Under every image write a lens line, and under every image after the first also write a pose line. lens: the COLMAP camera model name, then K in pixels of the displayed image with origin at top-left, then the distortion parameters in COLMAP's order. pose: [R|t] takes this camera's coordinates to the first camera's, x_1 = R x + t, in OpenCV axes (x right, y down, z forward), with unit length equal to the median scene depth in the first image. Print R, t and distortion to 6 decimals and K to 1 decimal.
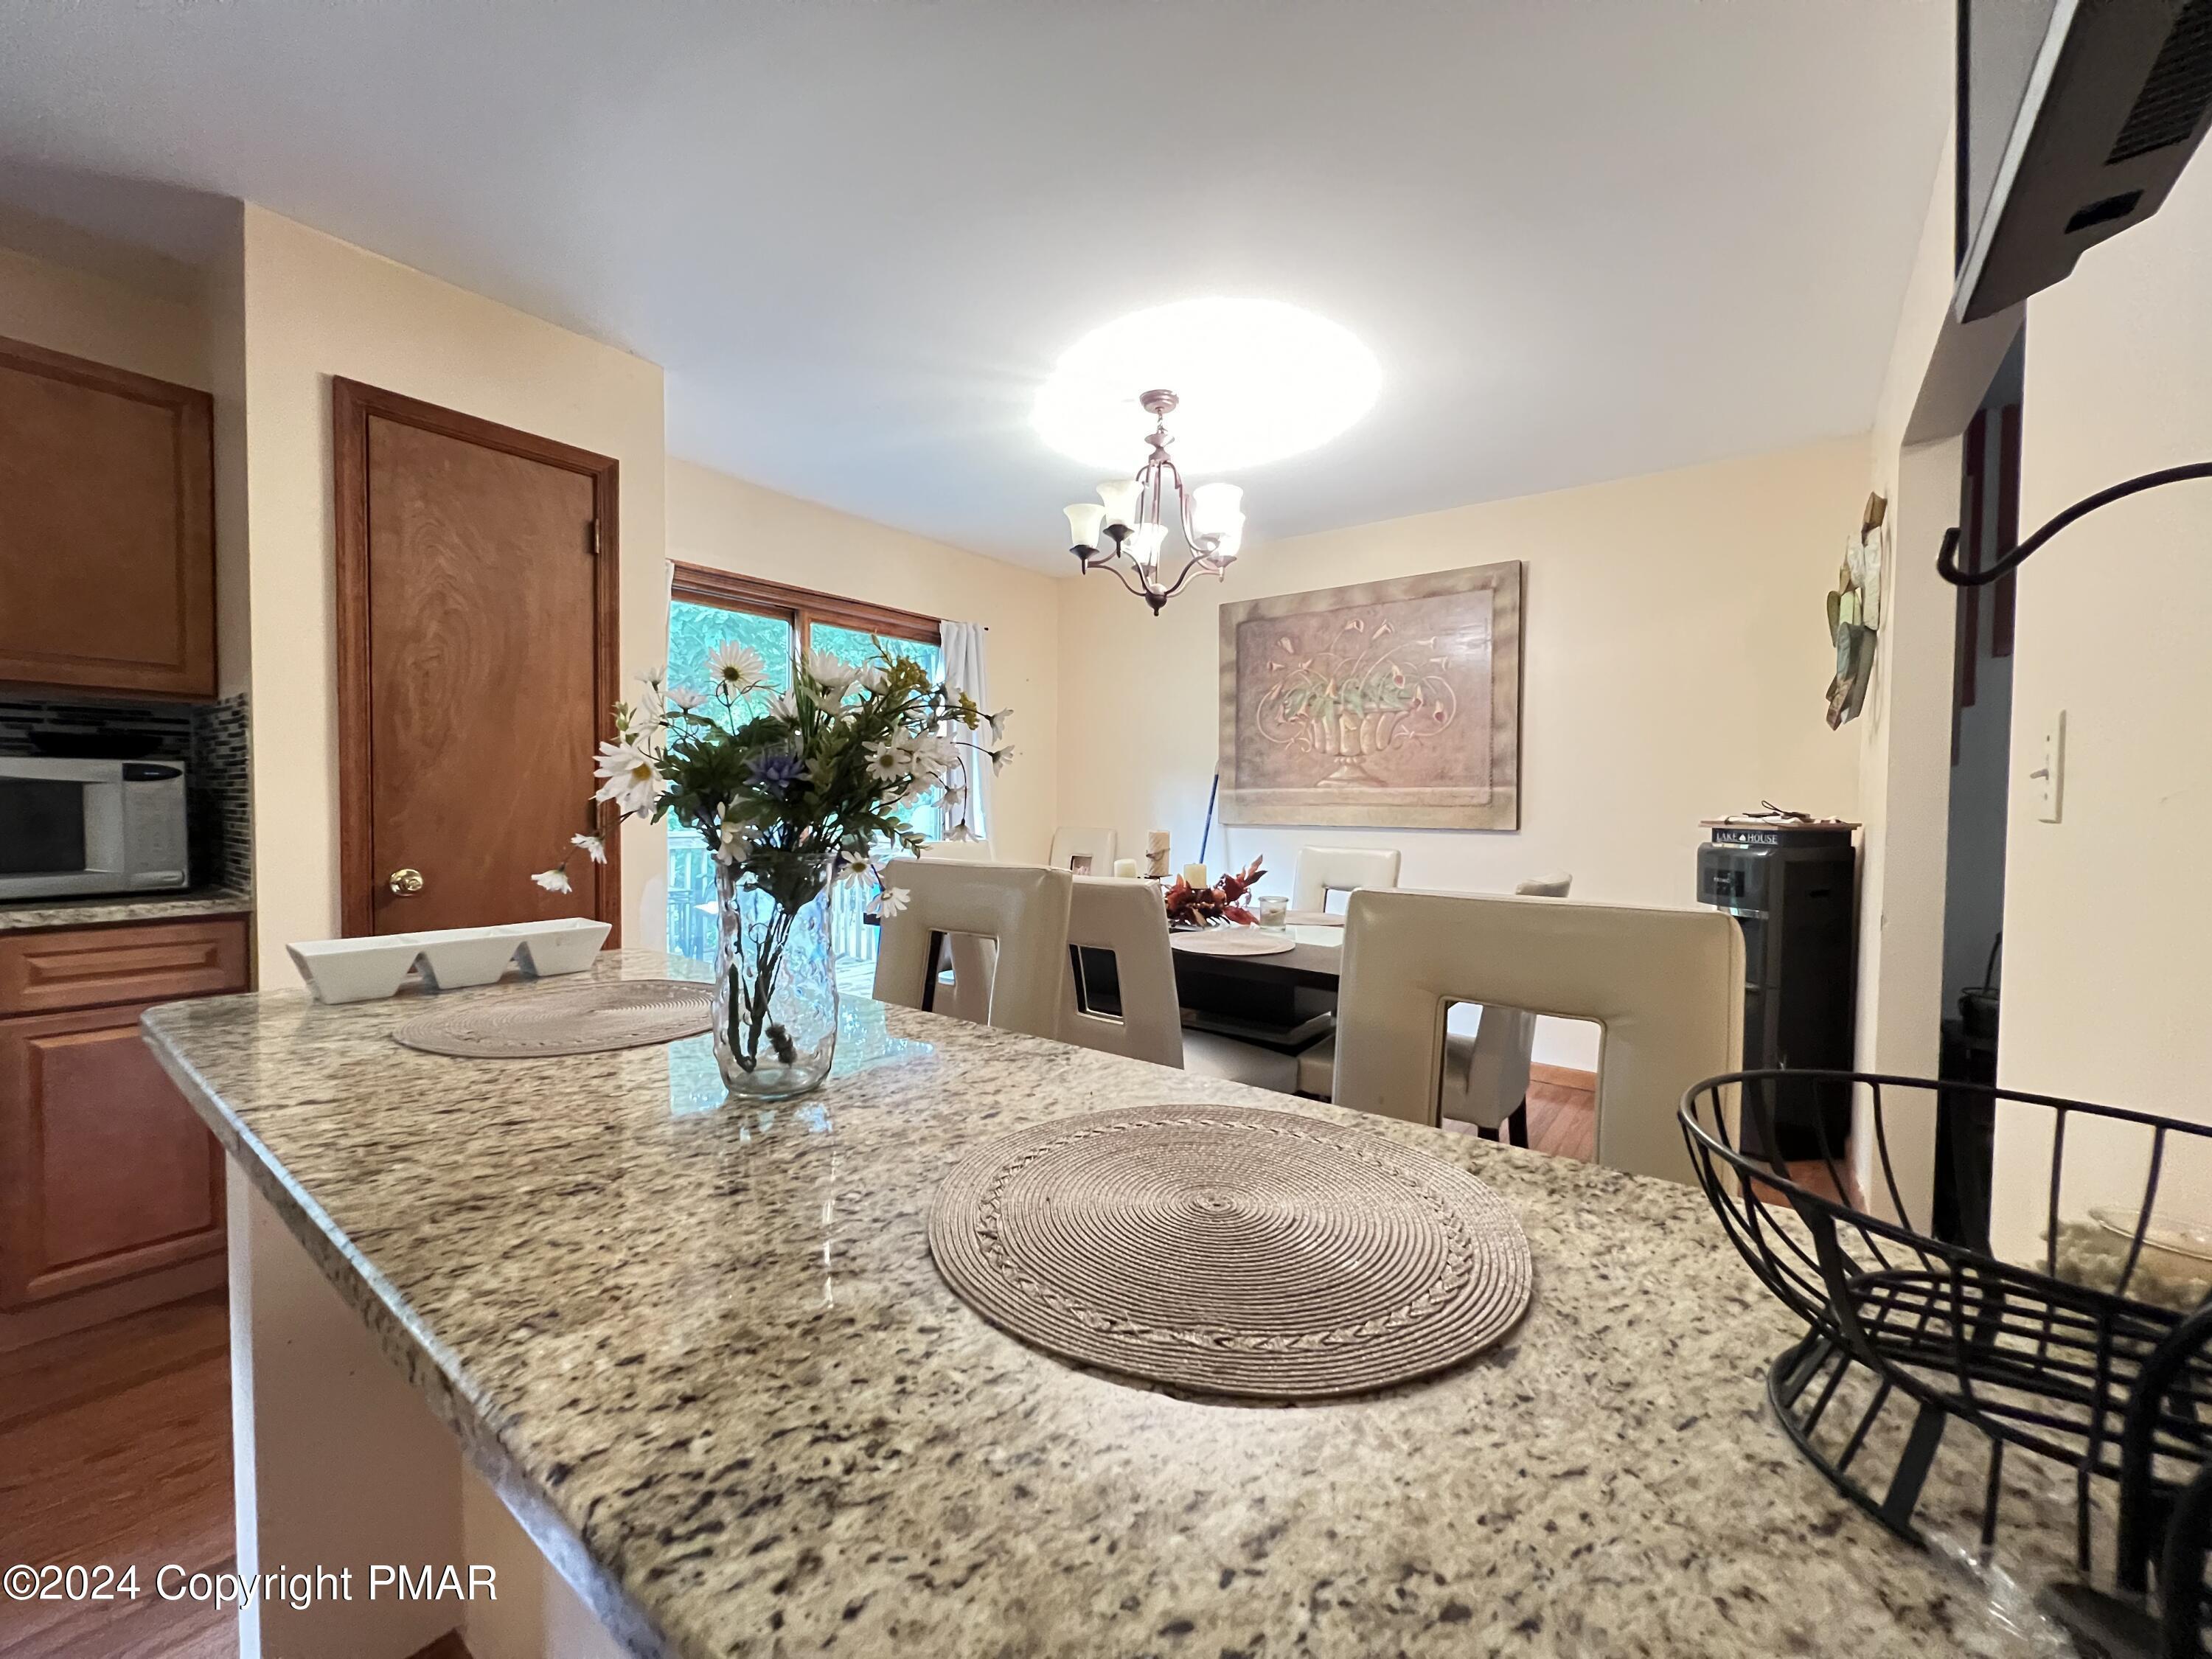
lens RADIAL K [[885.5, 0, 1102.2], [0, 885.5, 828.6], [0, 0, 1]] dist [-0.003190, 0.000971]
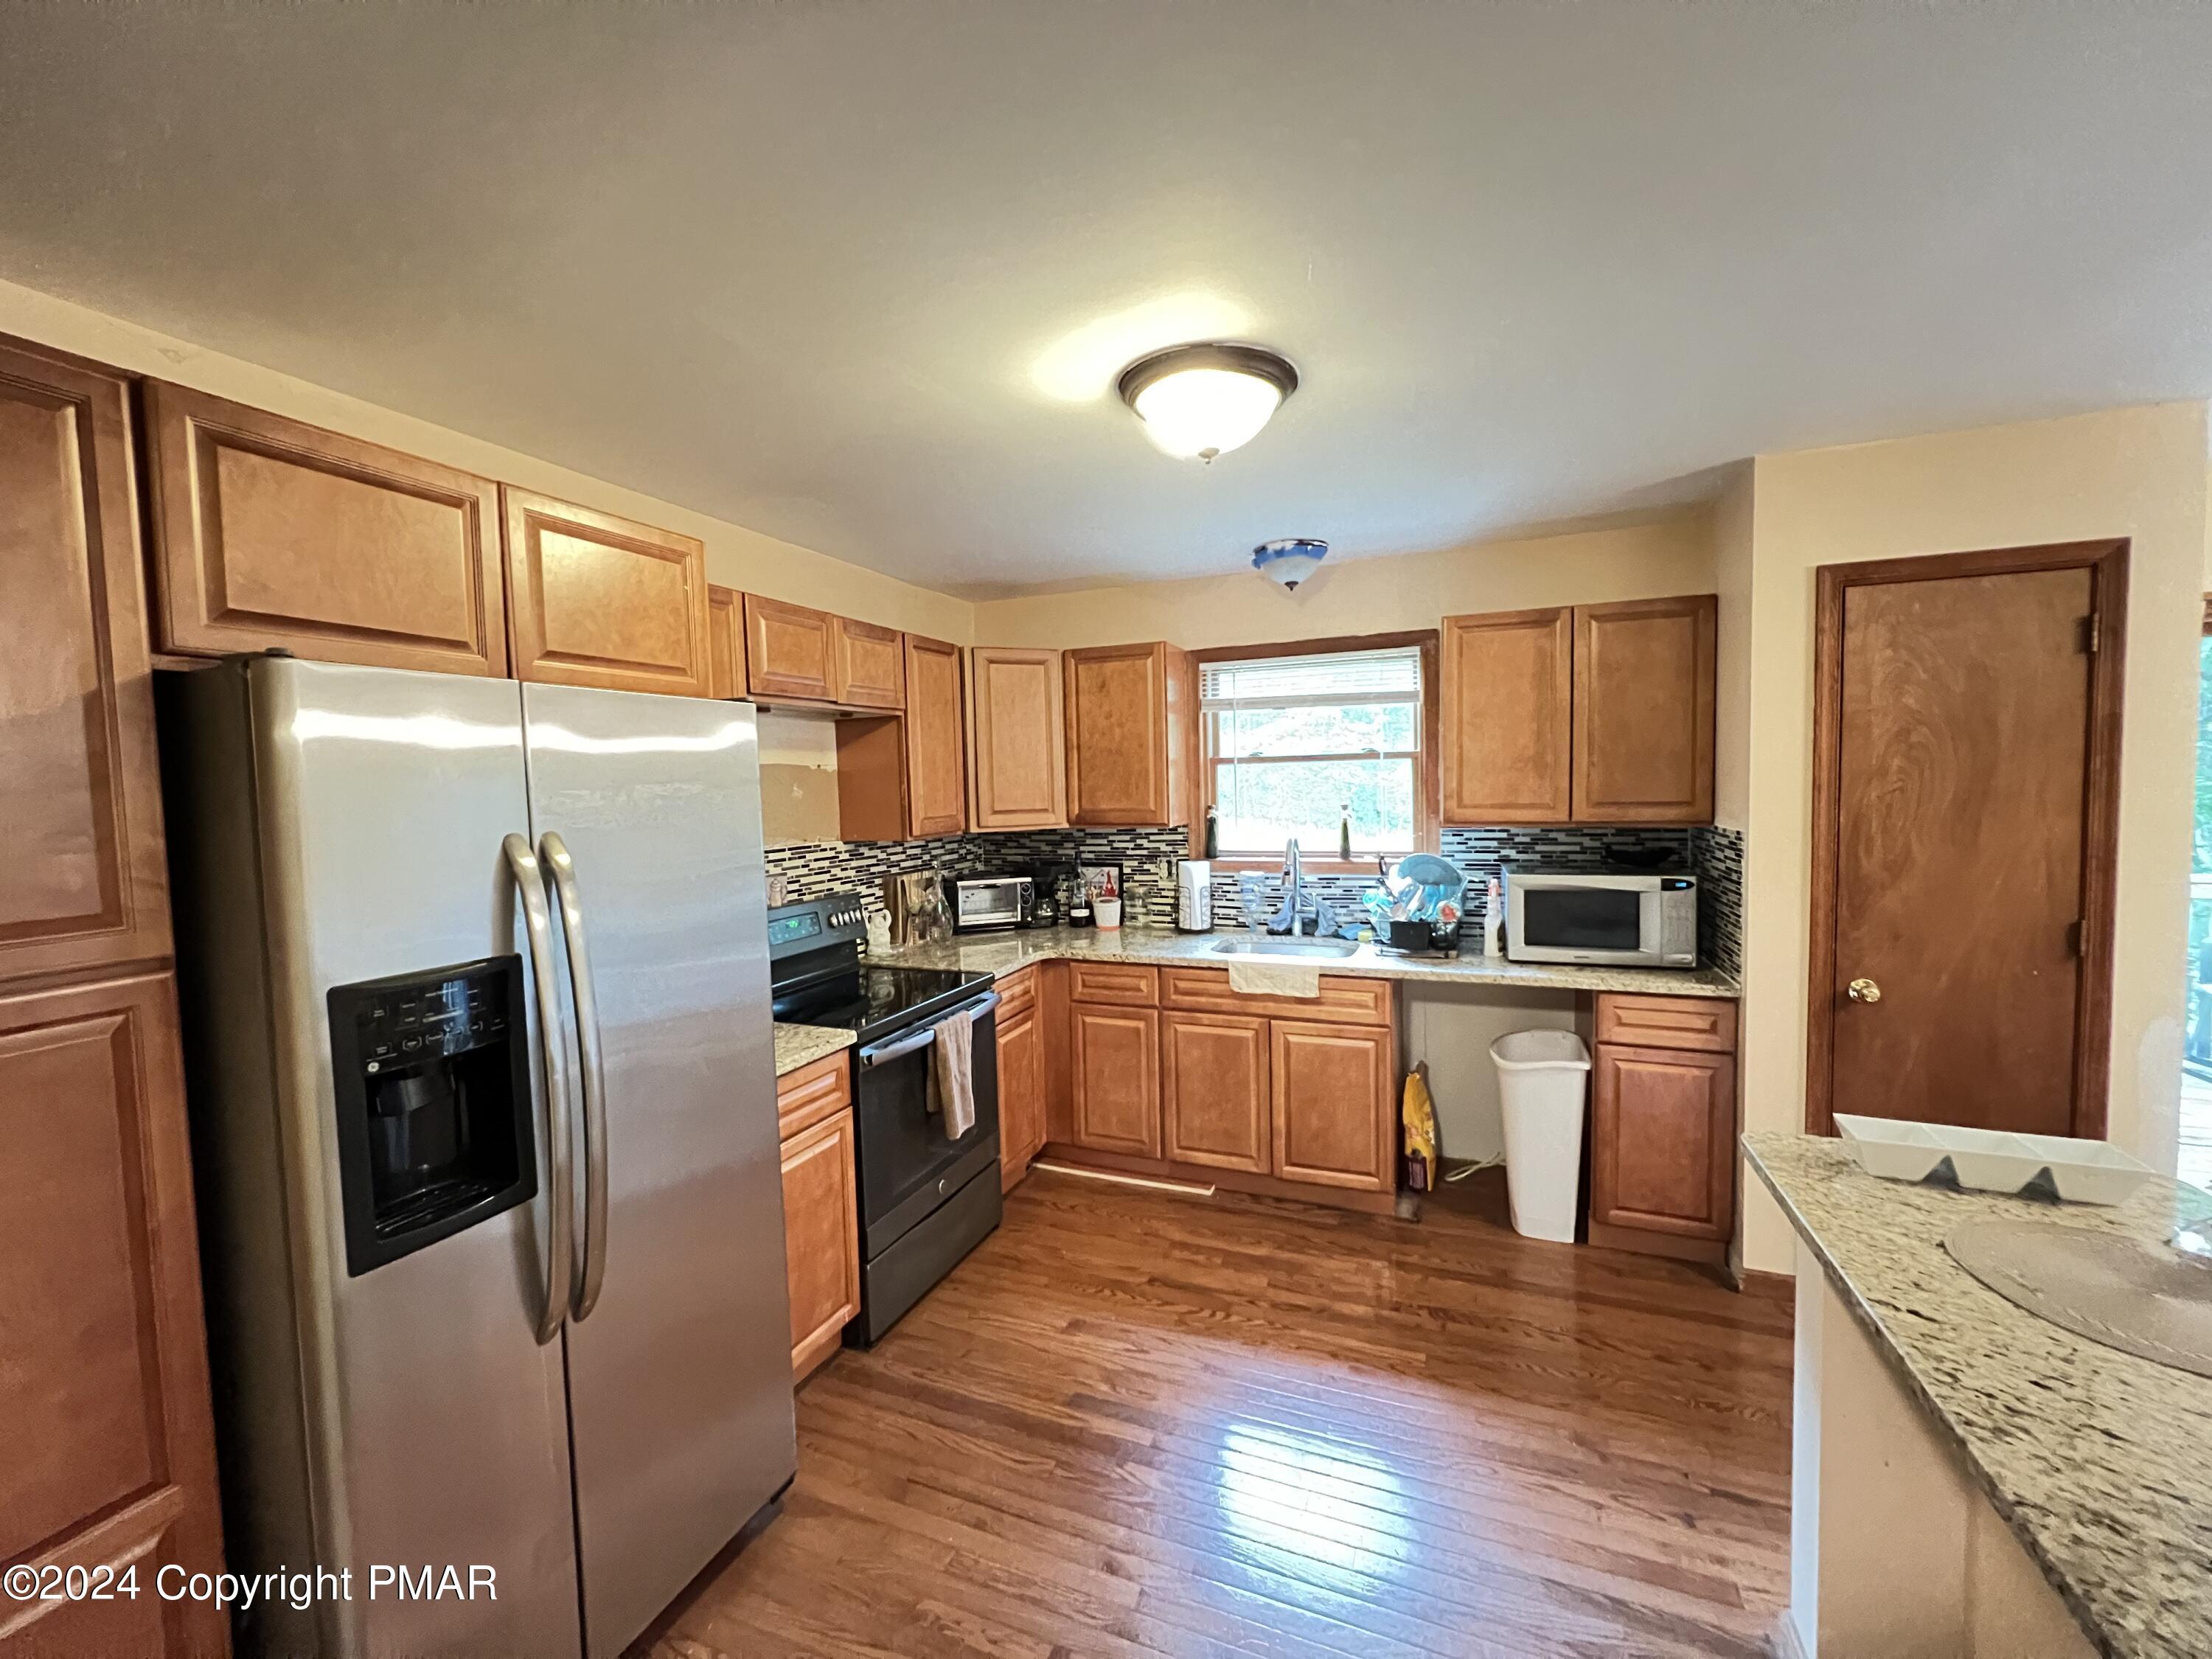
lens RADIAL K [[885.5, 0, 1103.8], [0, 885.5, 826.2], [0, 0, 1]] dist [-0.003190, 0.000971]
pose [[0.257049, 0.035079, -0.965761, 0.037188], [-0.004633, 0.999374, 0.035067, -0.145033], [0.966387, -0.004539, 0.257051, -0.179398]]
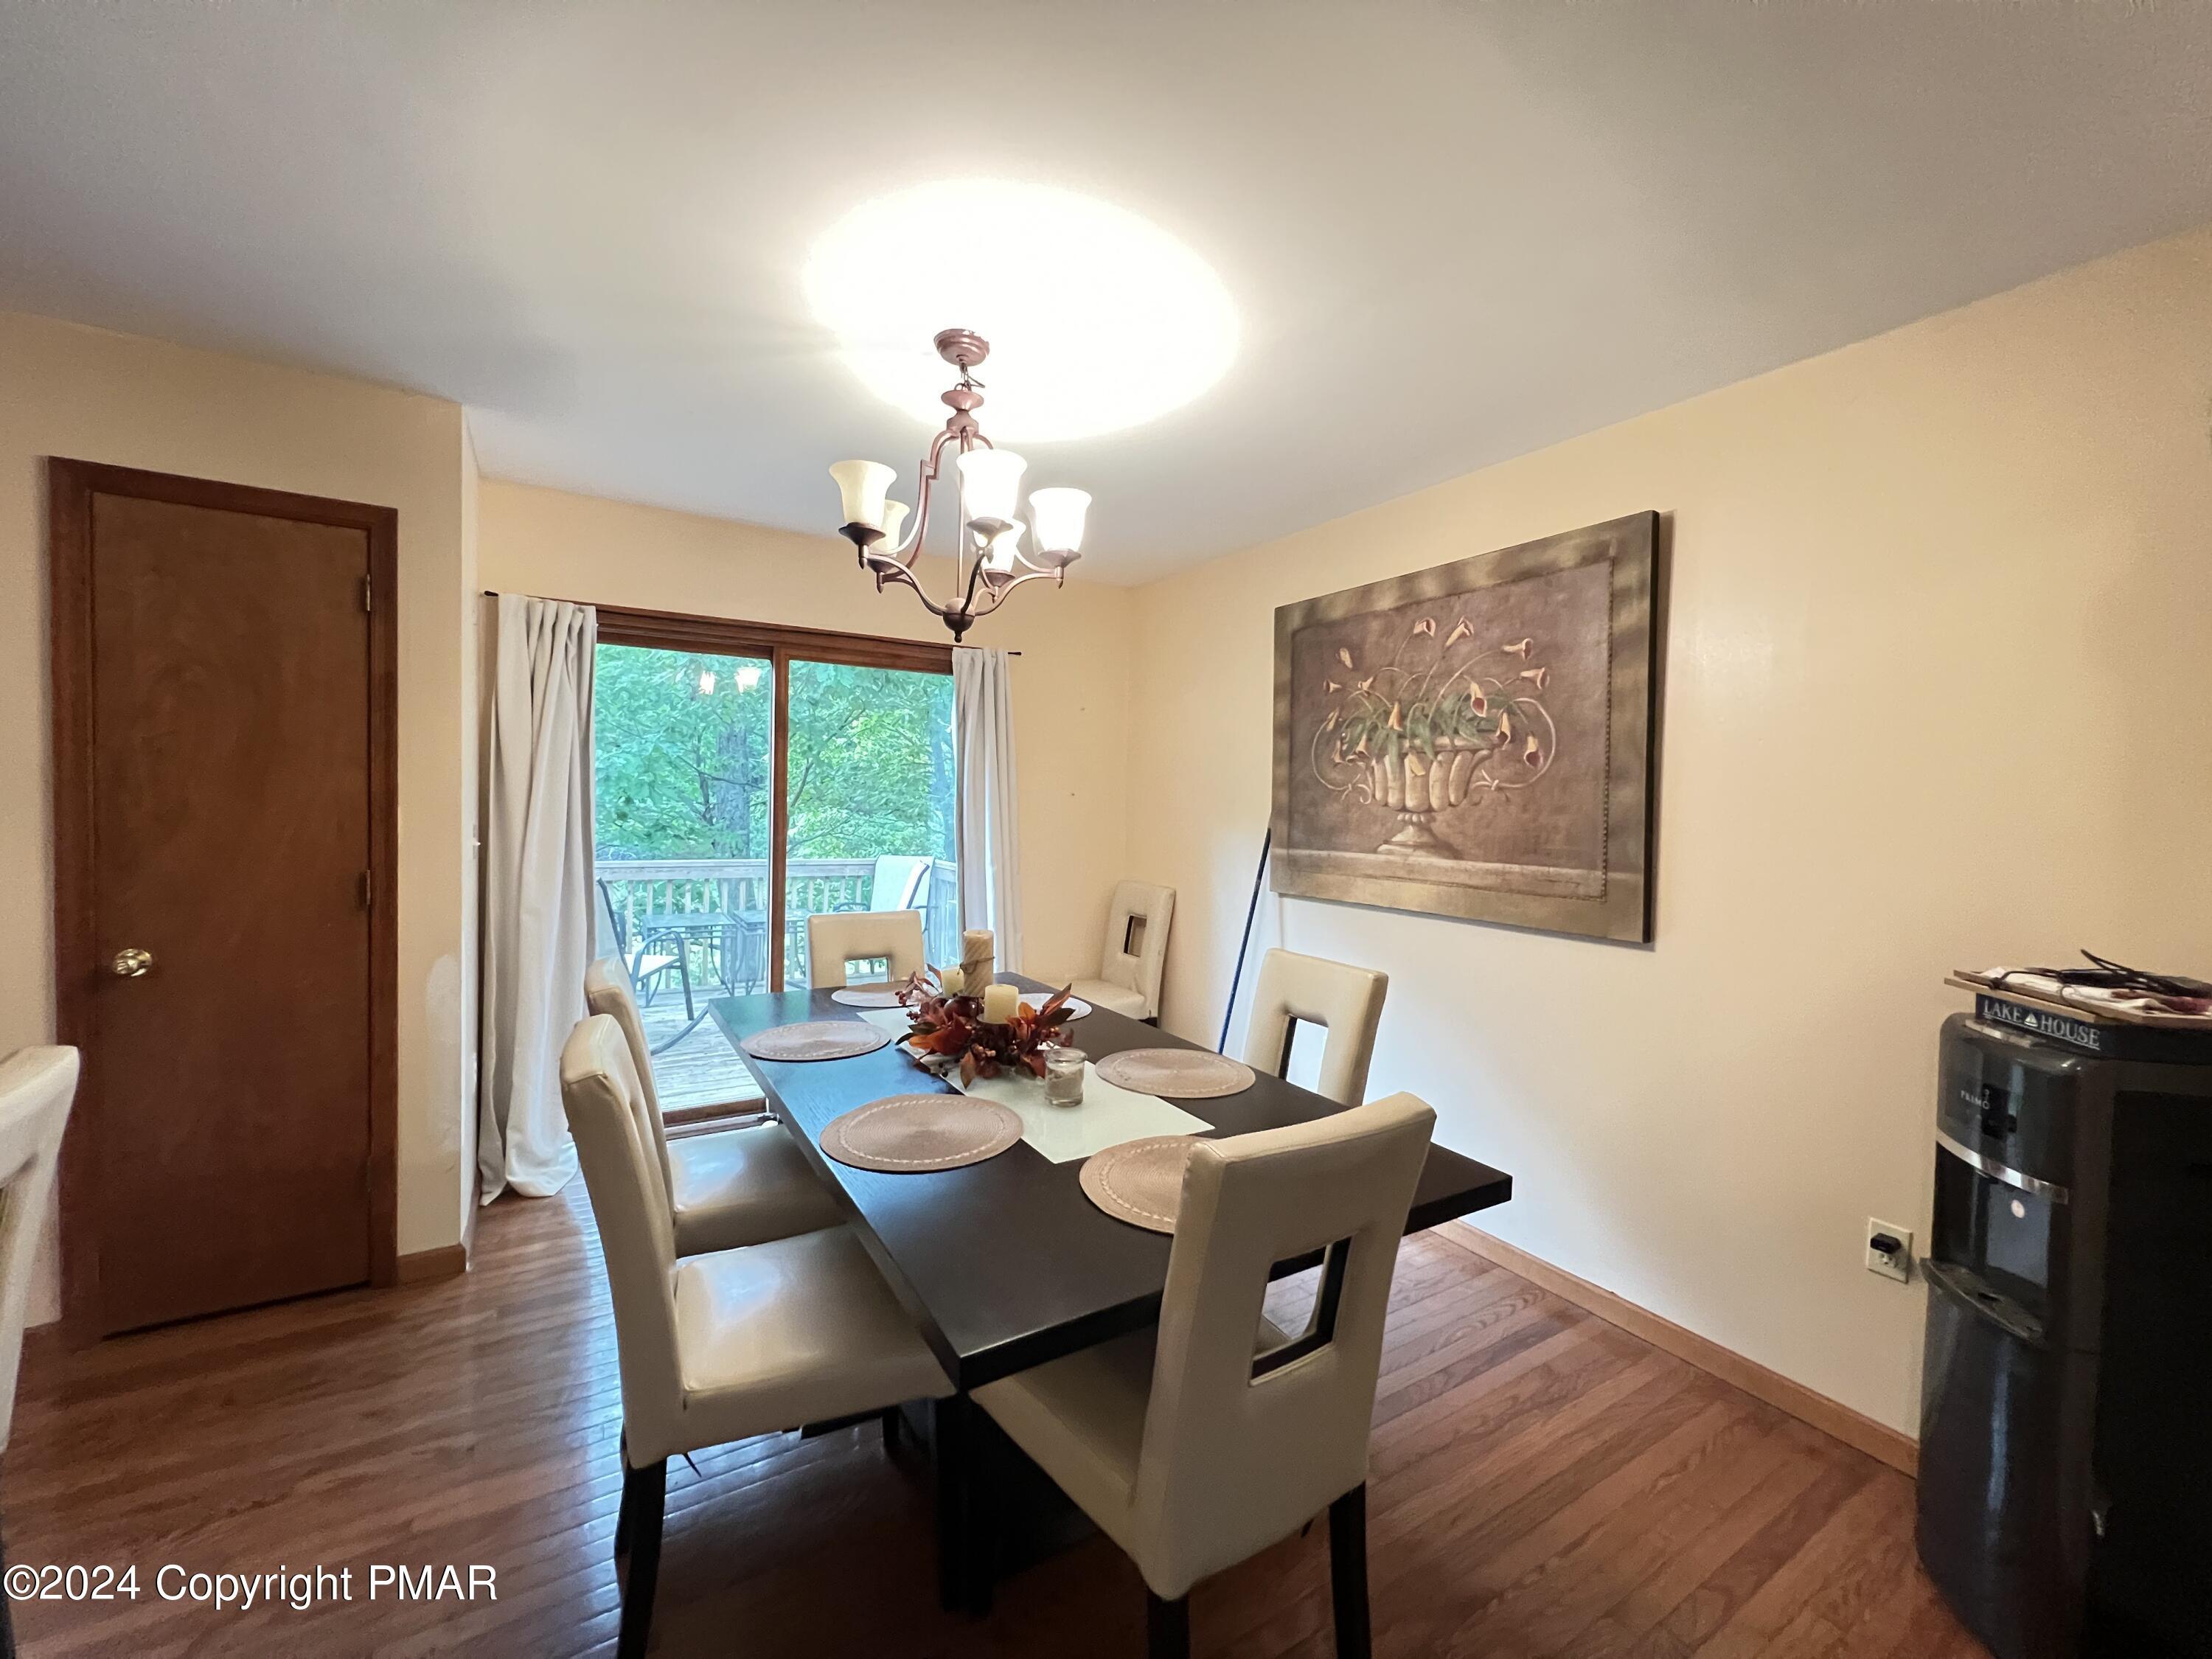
lens RADIAL K [[885.5, 0, 1098.3], [0, 885.5, 832.6], [0, 0, 1]] dist [-0.003190, 0.000971]
pose [[0.931648, 0.024894, -0.362509, 0.443254], [-0.026156, 0.999657, 0.001429, -0.088924], [0.362420, 0.008151, 0.931979, 0.369741]]
